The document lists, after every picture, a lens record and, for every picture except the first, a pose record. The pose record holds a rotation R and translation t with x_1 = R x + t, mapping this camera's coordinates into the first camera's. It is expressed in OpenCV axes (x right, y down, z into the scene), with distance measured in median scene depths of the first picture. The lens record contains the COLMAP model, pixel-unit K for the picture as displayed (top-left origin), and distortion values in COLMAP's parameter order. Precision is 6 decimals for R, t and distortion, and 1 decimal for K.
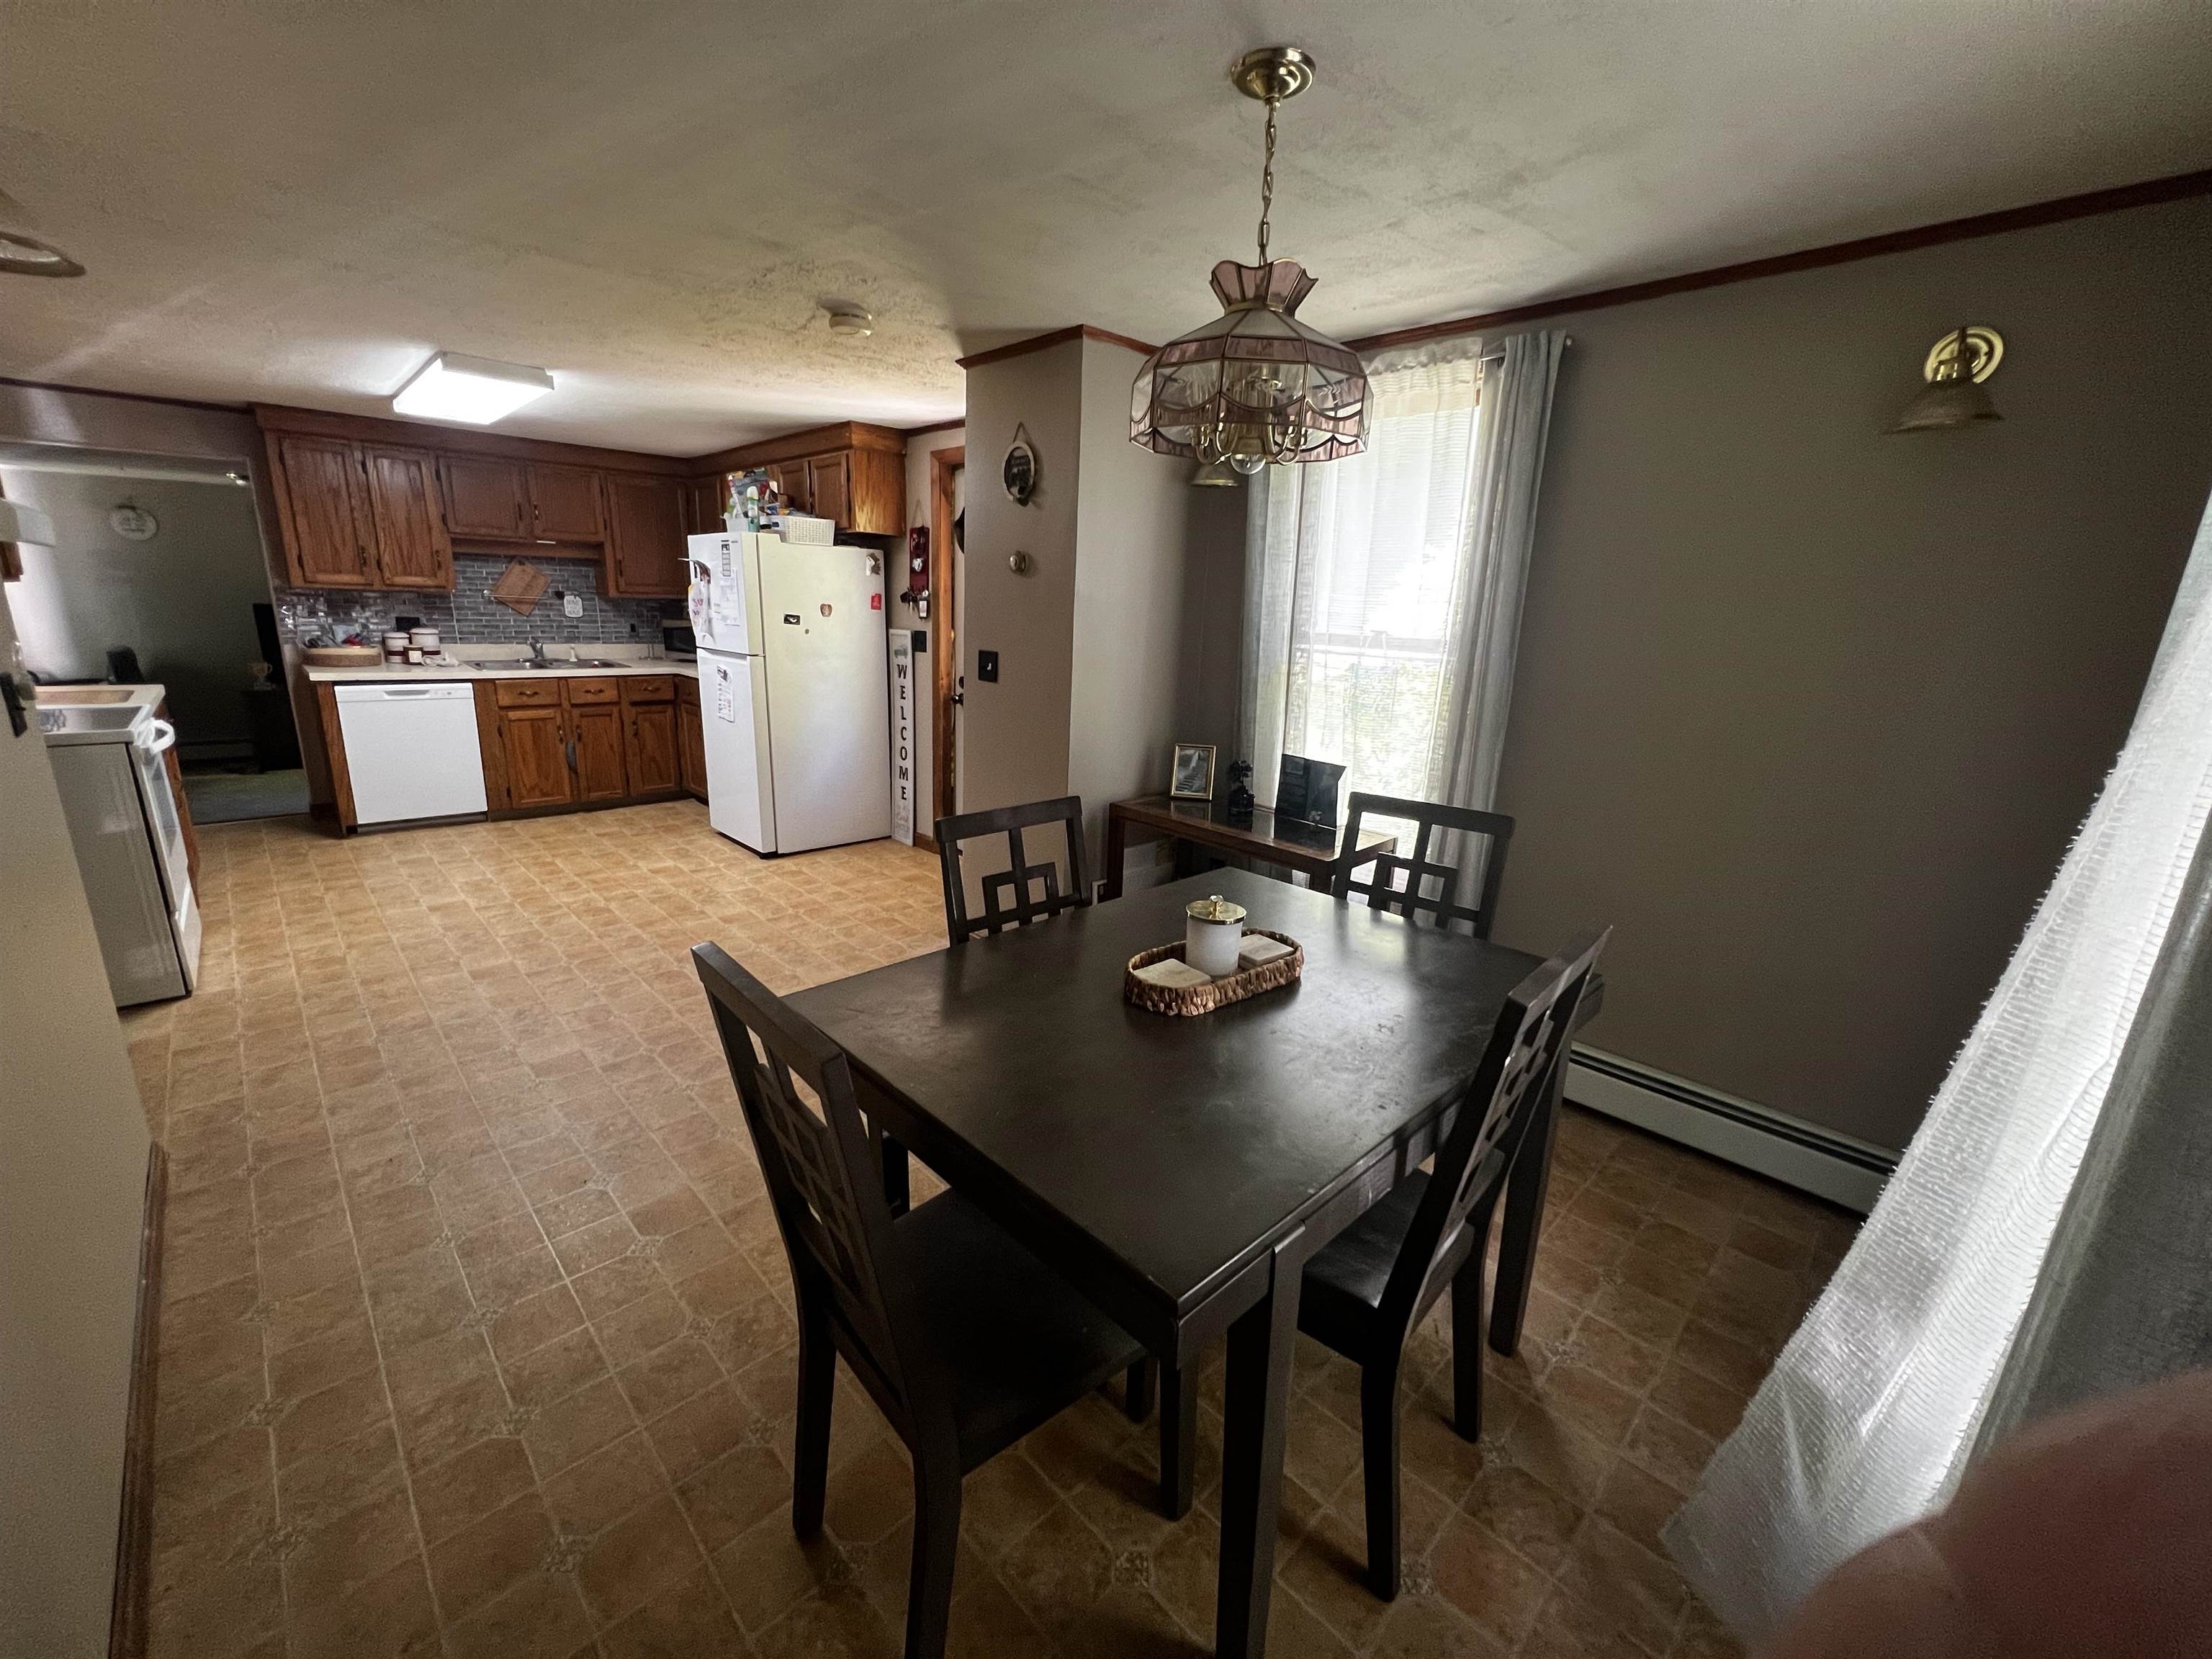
lens RADIAL K [[889.0, 0, 1112.1], [0, 889.0, 833.7], [0, 0, 1]] dist [-0.001244, 0.000995]
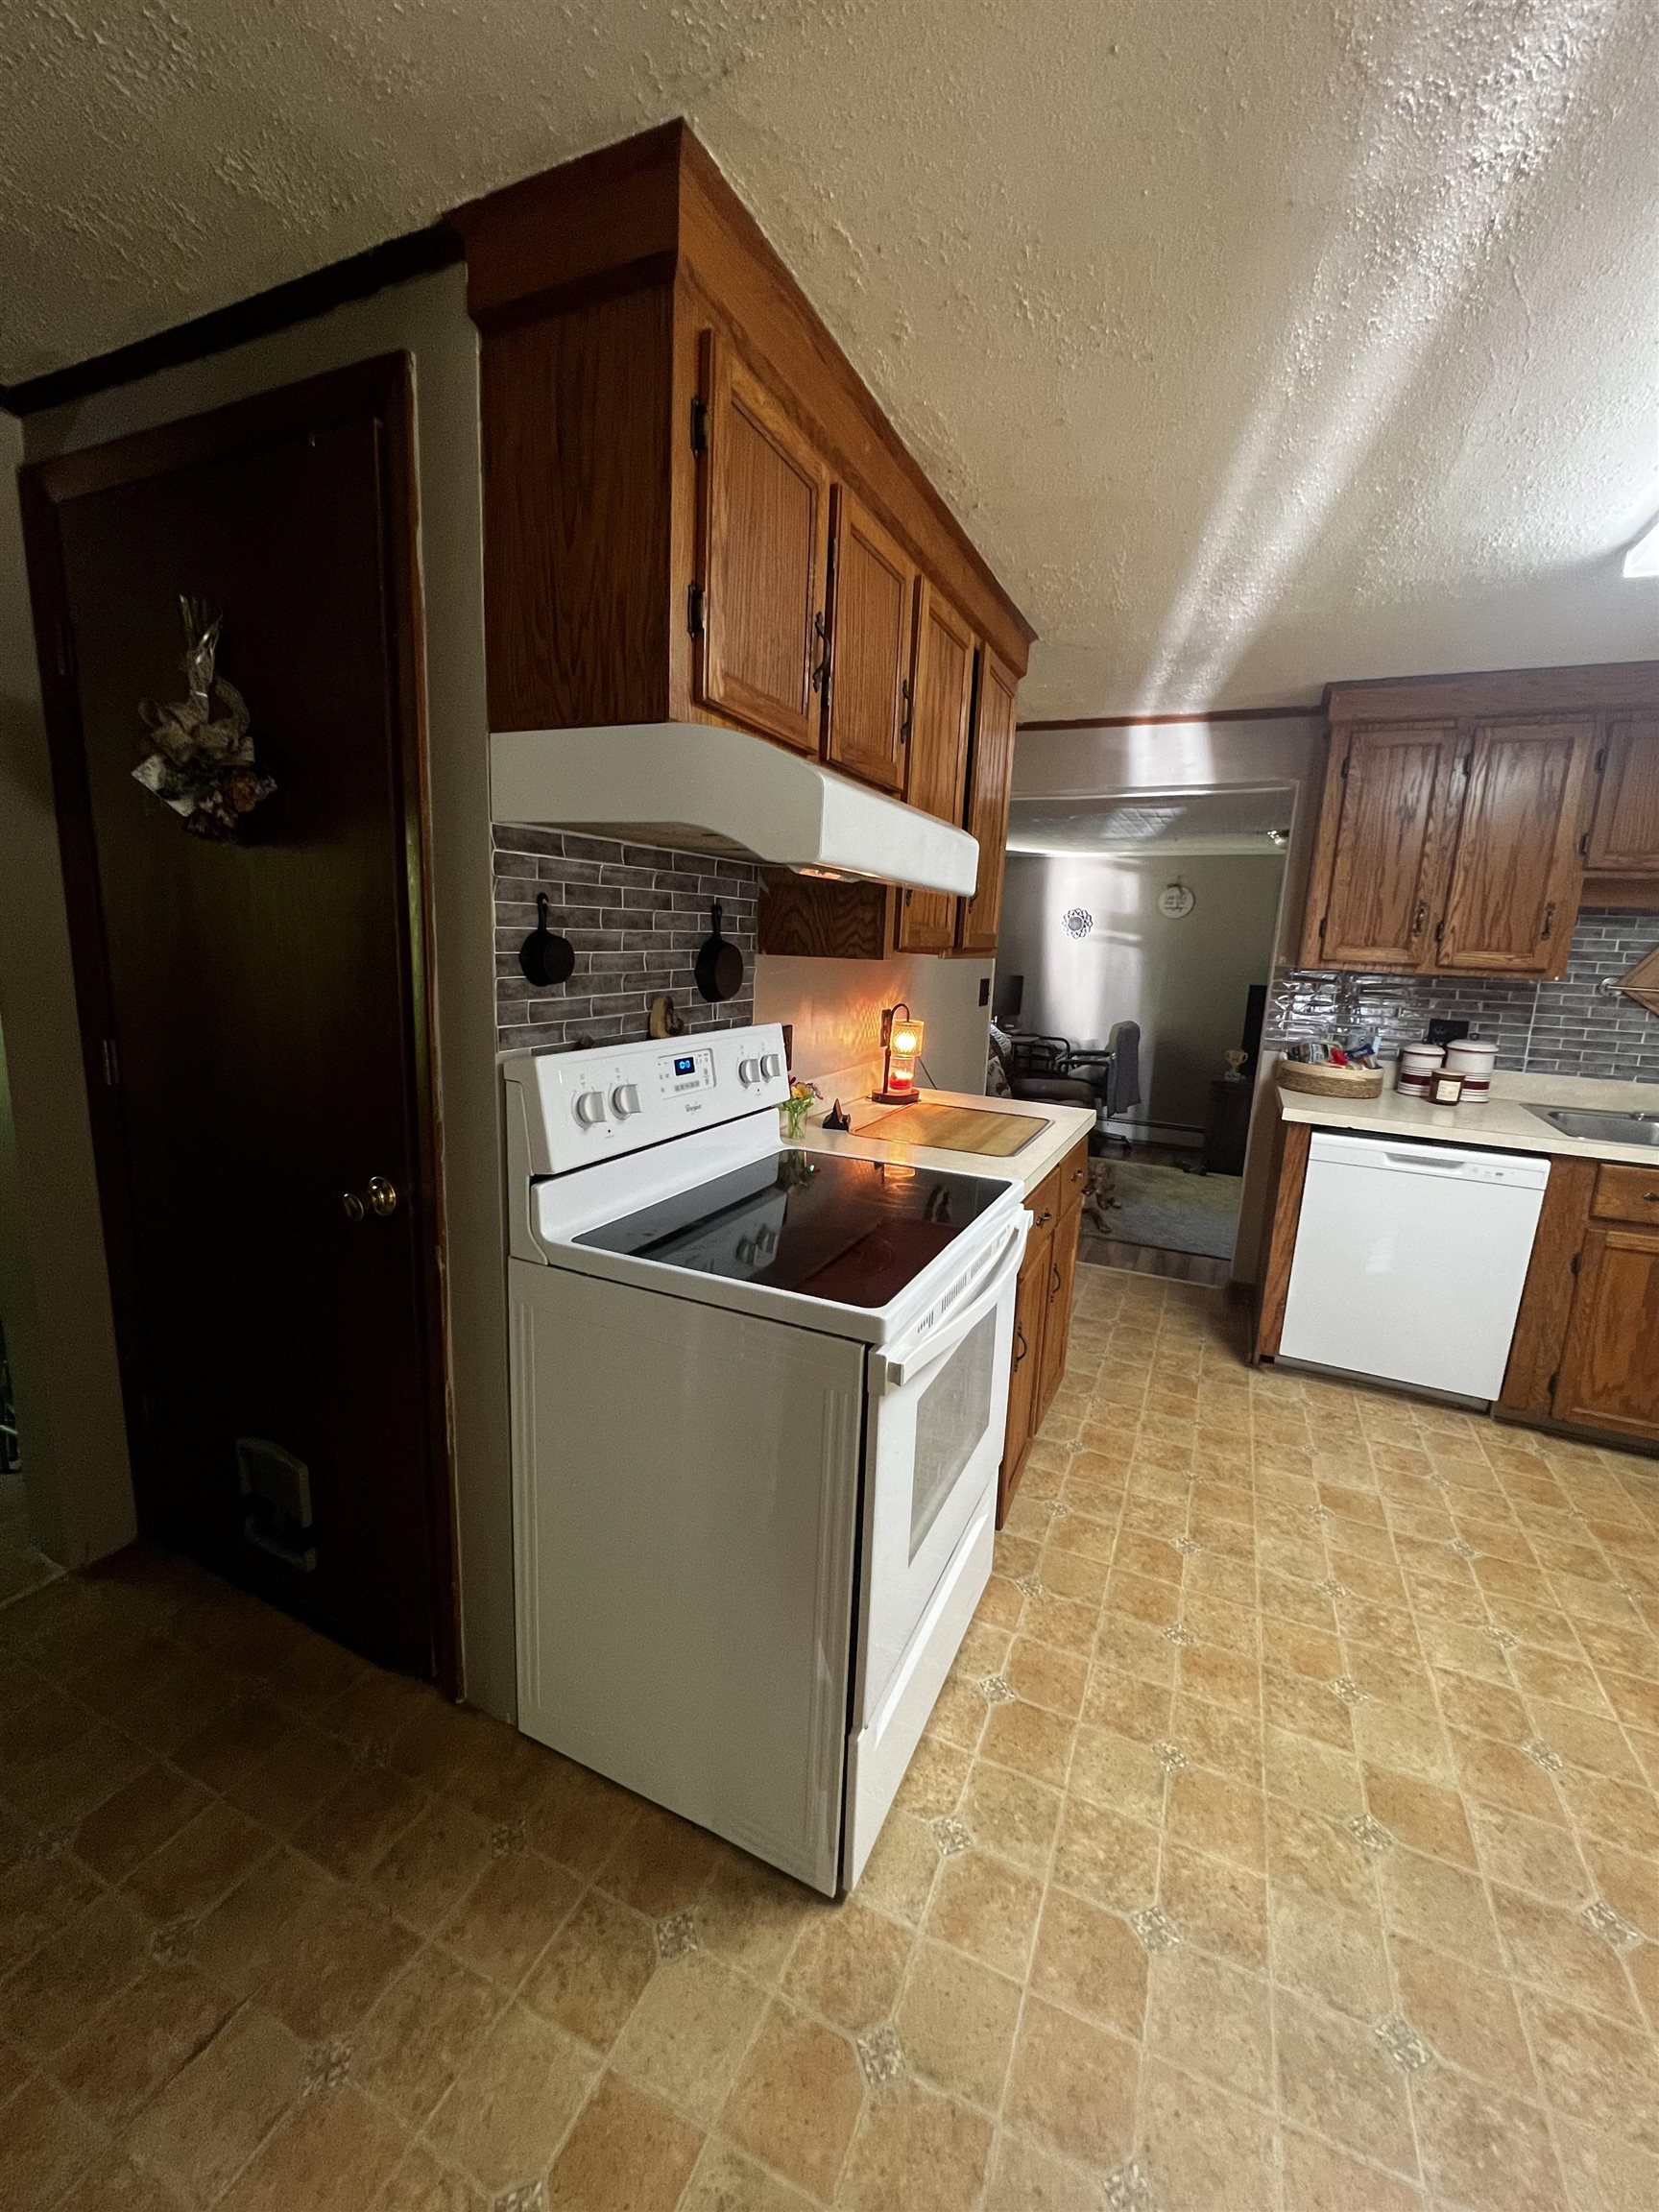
lens RADIAL K [[889.0, 0, 833.7], [0, 889.0, 1099.3], [0, 0, 1]] dist [-0.001244, 0.000995]
pose [[0.367439, 0.148240, -0.918158, -0.430239], [-0.259302, 0.964399, 0.051935, -0.128566], [0.893169, 0.218997, 0.392796, 0.454905]]
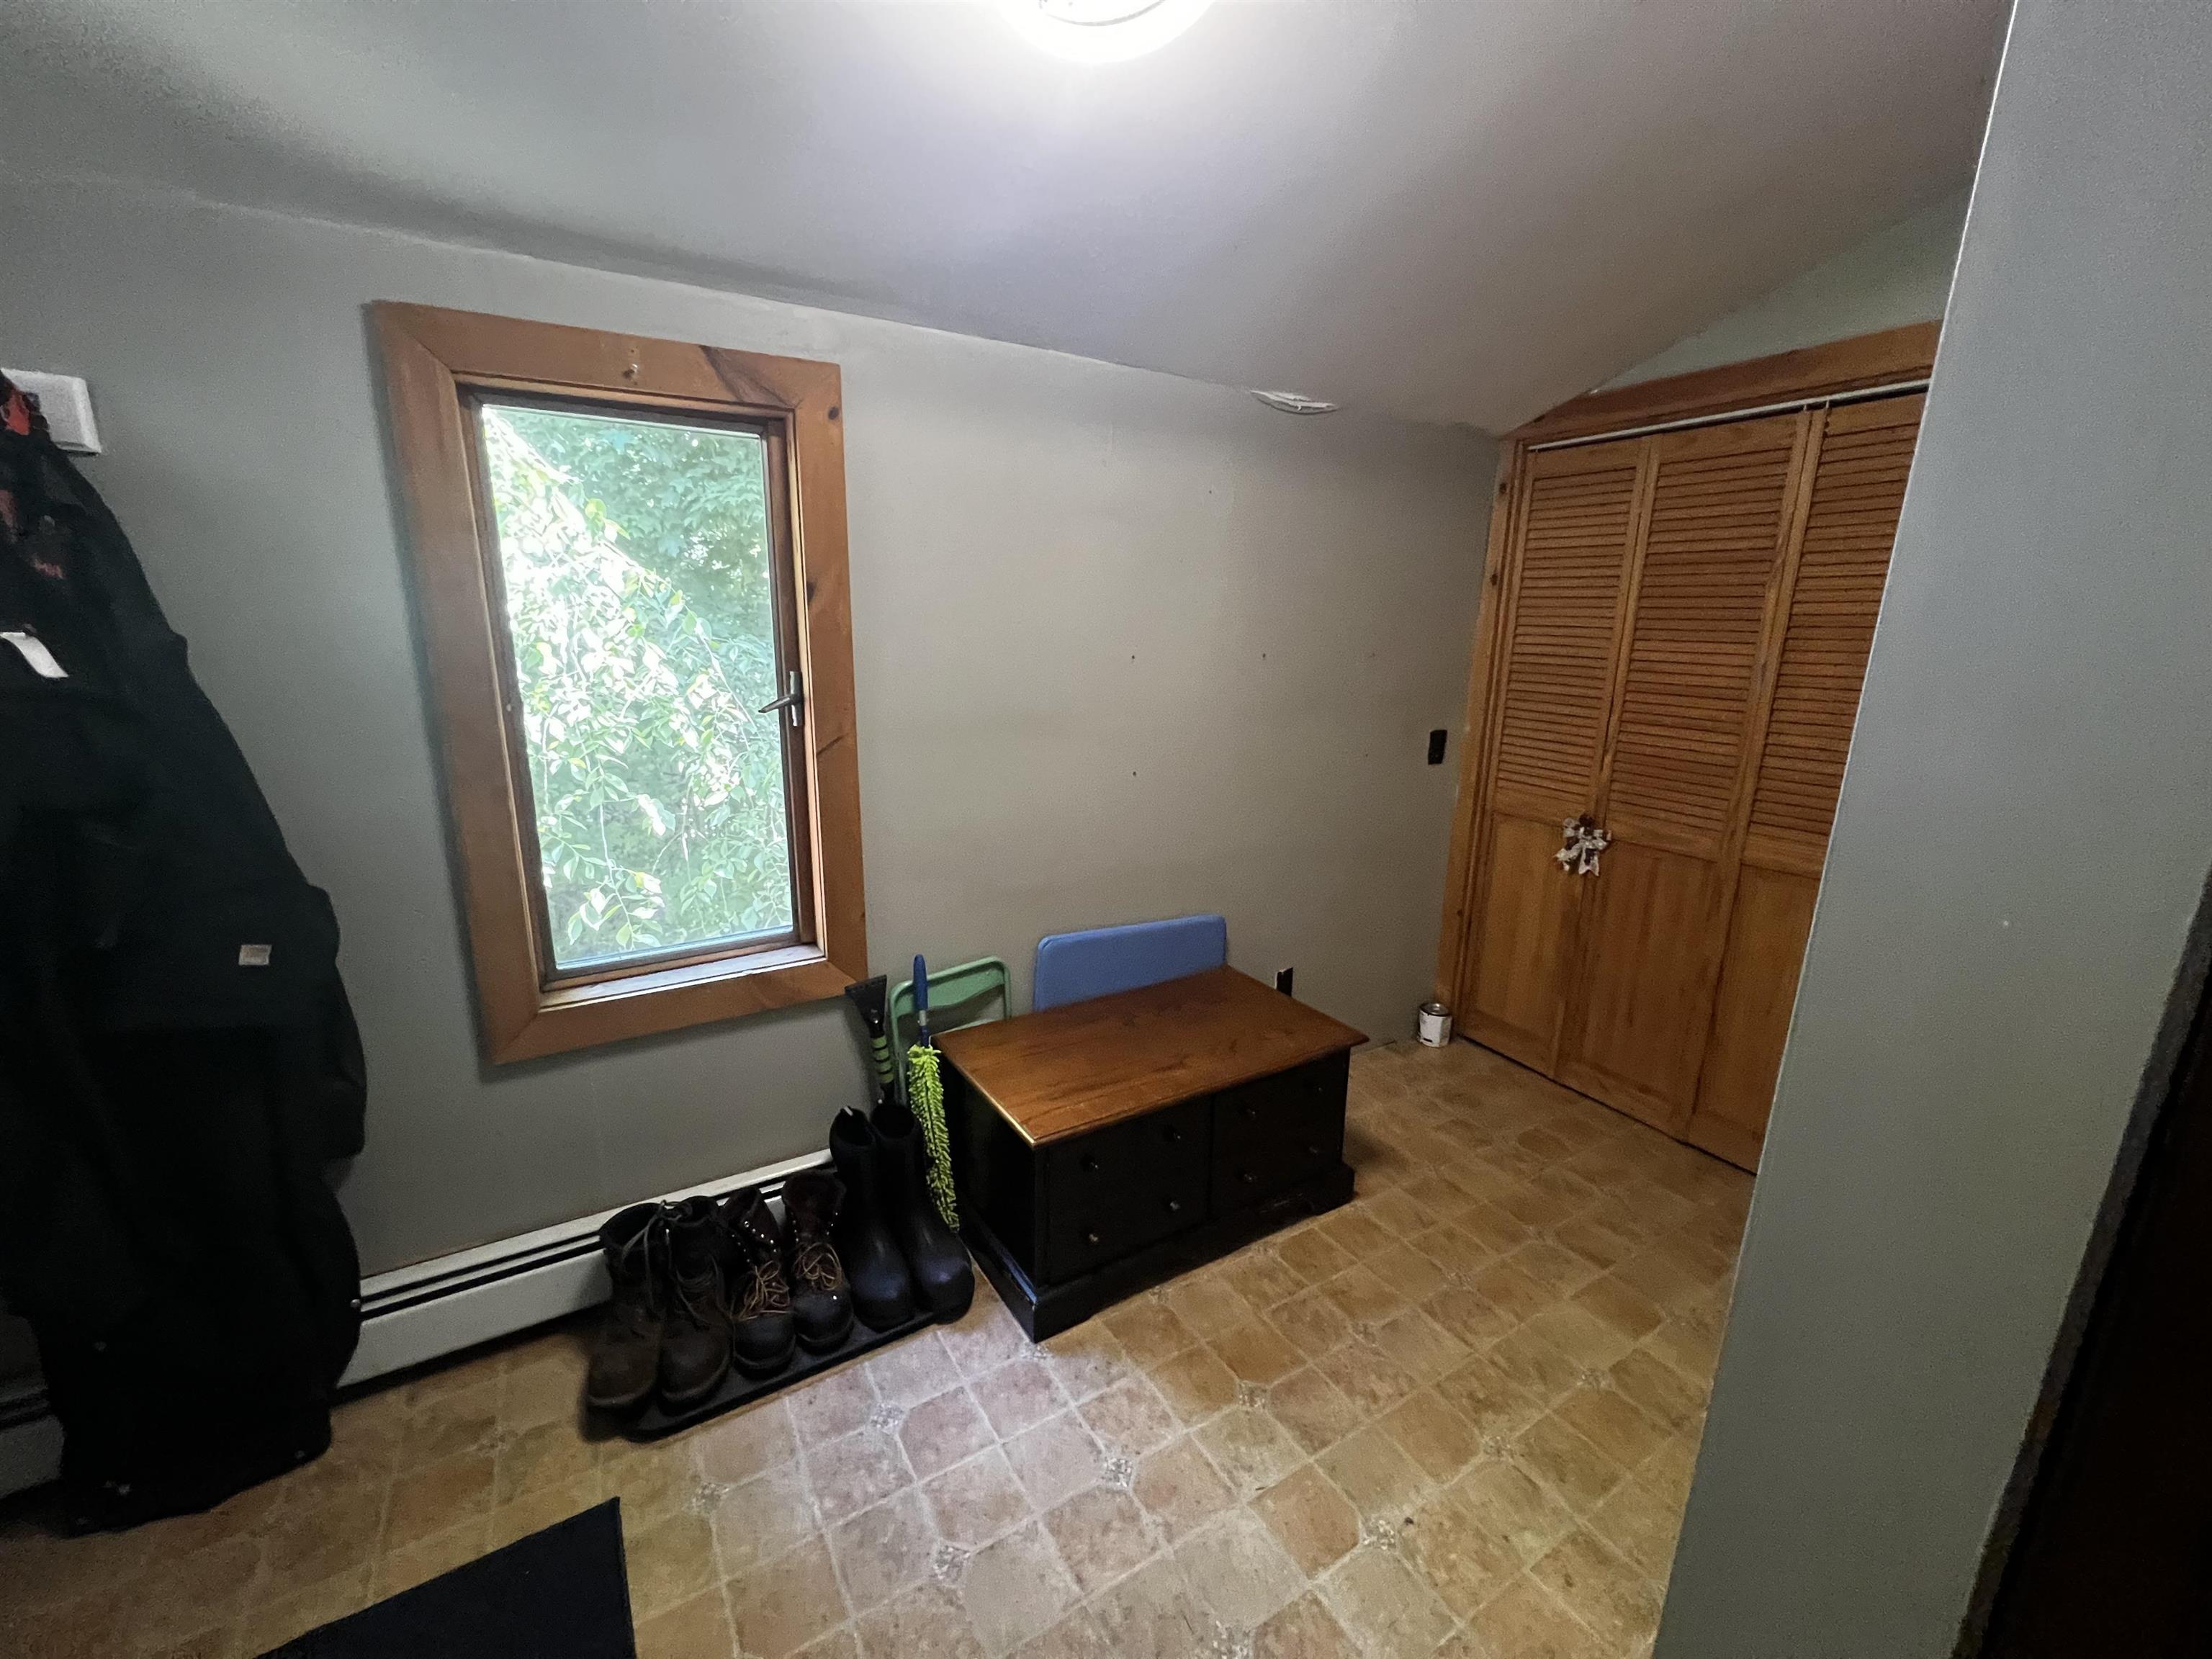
lens RADIAL K [[889.5, 0, 1100.0], [0, 889.5, 822.5], [0, 0, 1]] dist [-0.001081, 0.000044]
pose [[0.224657, -0.232009, 0.946415, -0.701212], [0.249030, 0.952659, 0.174426, -0.247034], [-0.942079, 0.196499, 0.271799, 0.863487]]
